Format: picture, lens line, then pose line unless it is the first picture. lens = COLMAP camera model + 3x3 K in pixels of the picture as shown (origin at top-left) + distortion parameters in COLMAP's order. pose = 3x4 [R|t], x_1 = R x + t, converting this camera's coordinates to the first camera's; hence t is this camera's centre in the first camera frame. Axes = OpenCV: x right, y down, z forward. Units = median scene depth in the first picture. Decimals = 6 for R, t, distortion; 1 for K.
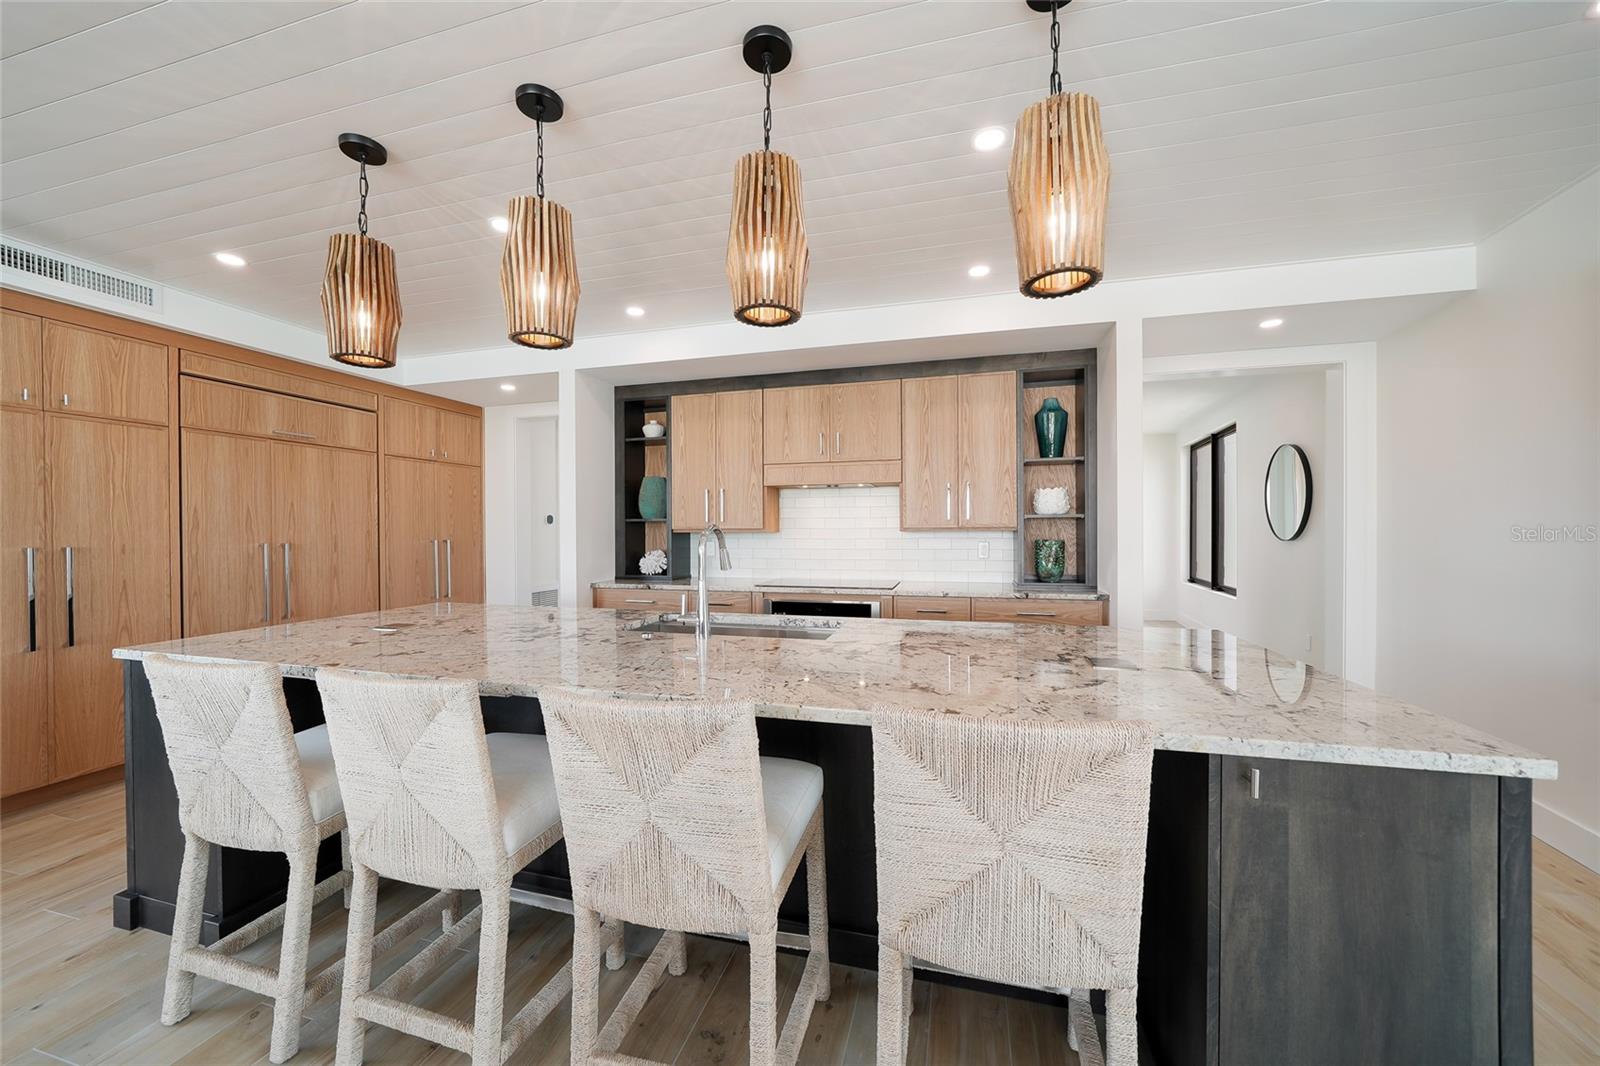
lens RADIAL K [[581.1, 0, 800.7], [0, 581.1, 523.3], [0, 0, 1]] dist [-0.012302, 0.000218]
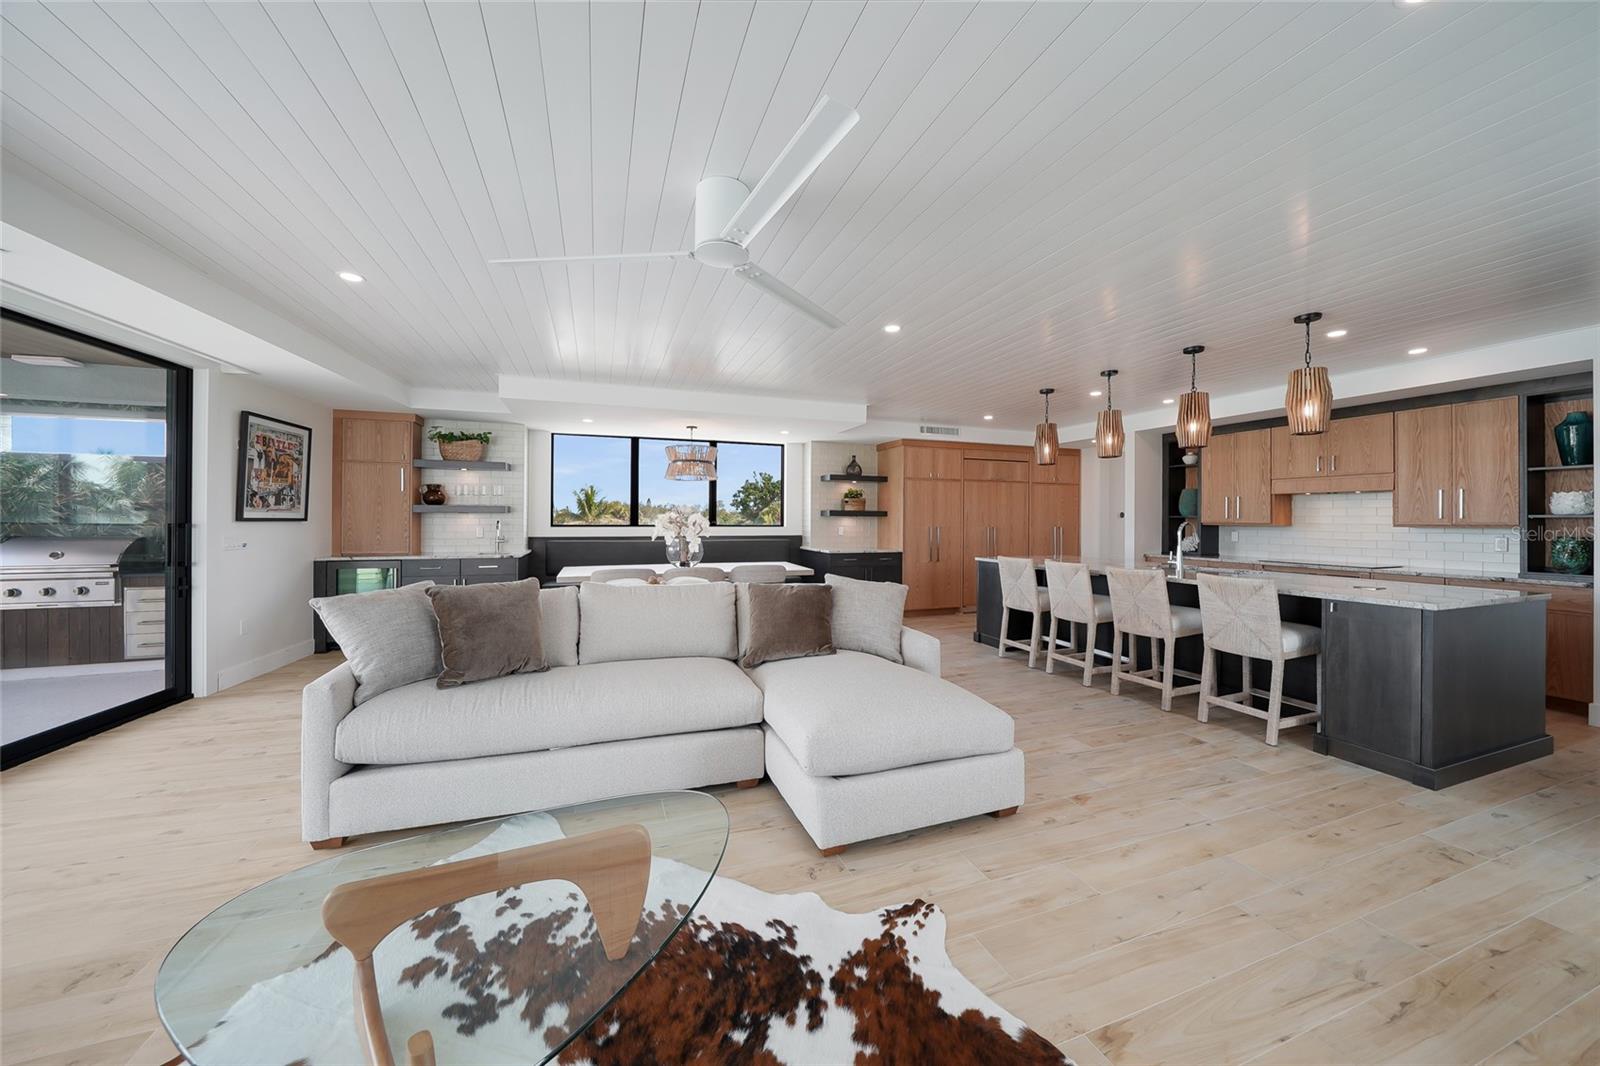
lens RADIAL K [[550.4, 0, 795.8], [0, 550.4, 528.8], [0, 0, 1]] dist [-0.021389, 0.000025]
pose [[0.570487, 0.022641, -0.820995, 0.411253], [0.001479, 0.999590, 0.028594, -0.019154], [0.821306, -0.017526, 0.570219, -0.839548]]
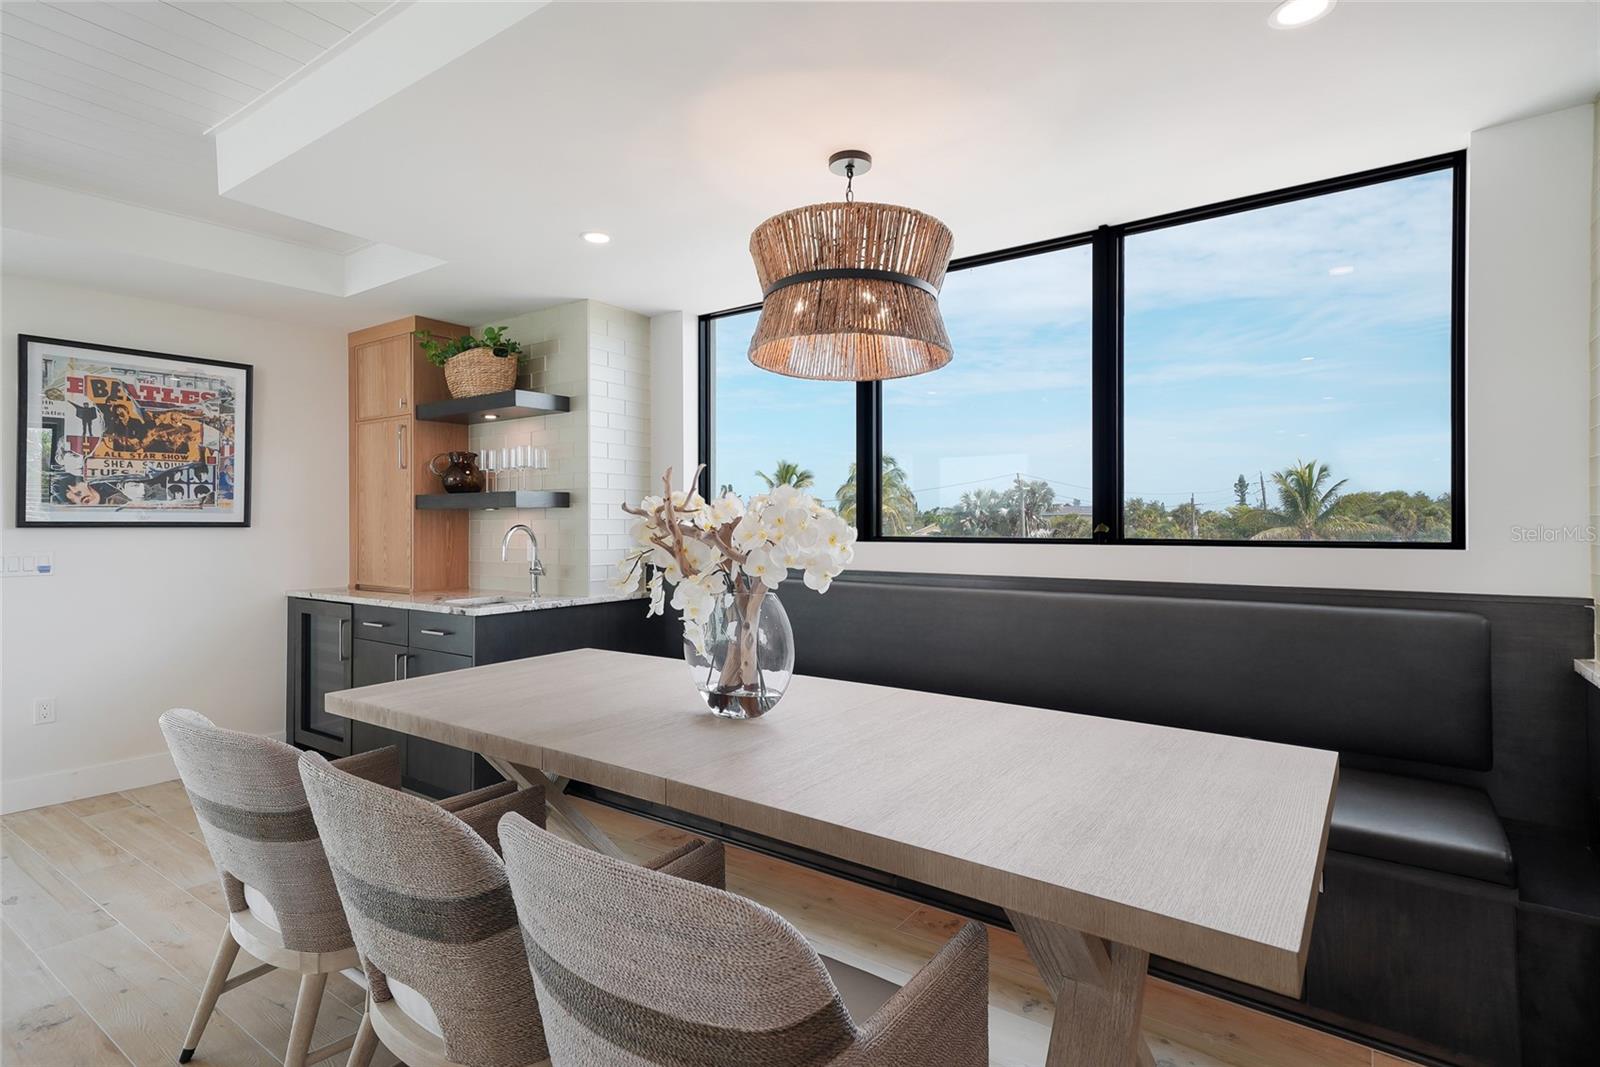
lens RADIAL K [[800.4, 0, 802.3], [0, 800.4, 514.2], [0, 0, 1]] dist [0.023166, 0.000409]
pose [[-0.350318, -0.004864, -0.936618, -0.576422], [0.015608, 0.999817, -0.011029, 0.004470], [0.936501, -0.018482, -0.350178, 0.064196]]
